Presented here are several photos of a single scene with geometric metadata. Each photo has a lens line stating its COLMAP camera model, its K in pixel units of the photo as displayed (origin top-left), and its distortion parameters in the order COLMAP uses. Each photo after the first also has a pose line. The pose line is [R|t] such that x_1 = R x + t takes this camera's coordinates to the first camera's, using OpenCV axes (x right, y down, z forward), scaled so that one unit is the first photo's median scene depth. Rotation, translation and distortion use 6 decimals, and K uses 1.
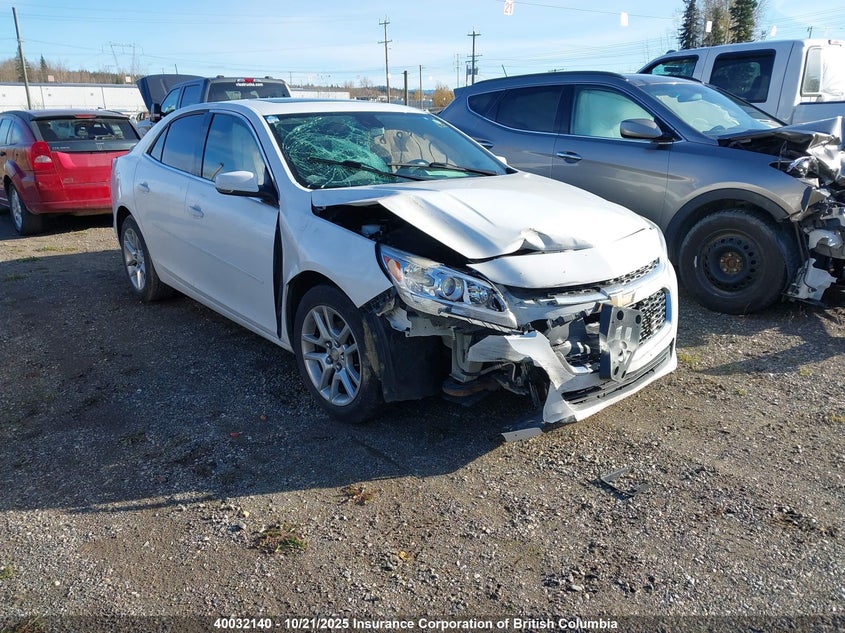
lens RADIAL K [[660.3, 0, 422.8], [0, 660.3, 325.1], [0, 0, 1]] dist [0.007579, 0.001031]
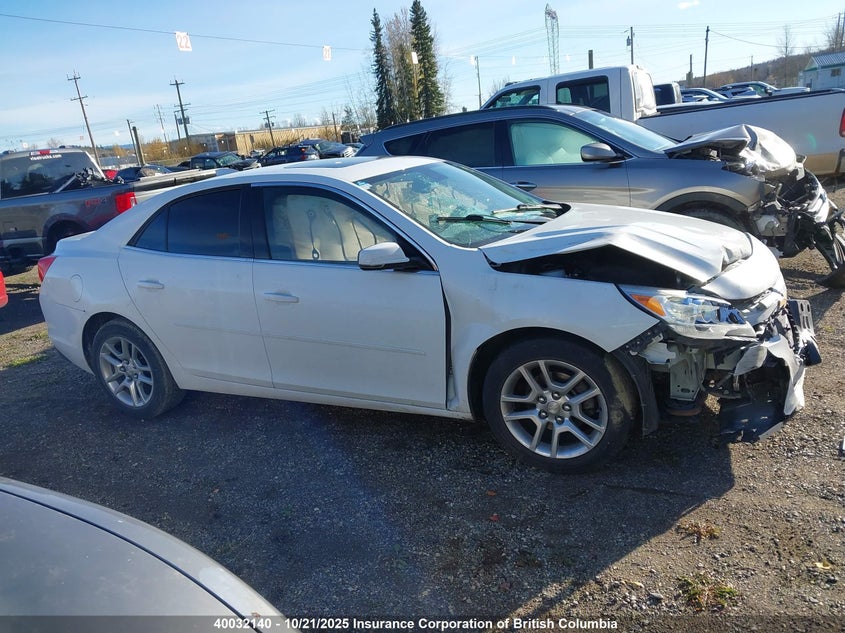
lens RADIAL K [[667.5, 0, 423.3], [0, 667.5, 318.9], [0, 0, 1]] dist [0.008207, 0.009519]
pose [[0.912381, -0.200693, 0.356769, -0.557825], [0.223841, 0.974321, -0.024354, -0.089067], [-0.342720, 0.102079, 0.933875, 0.118439]]
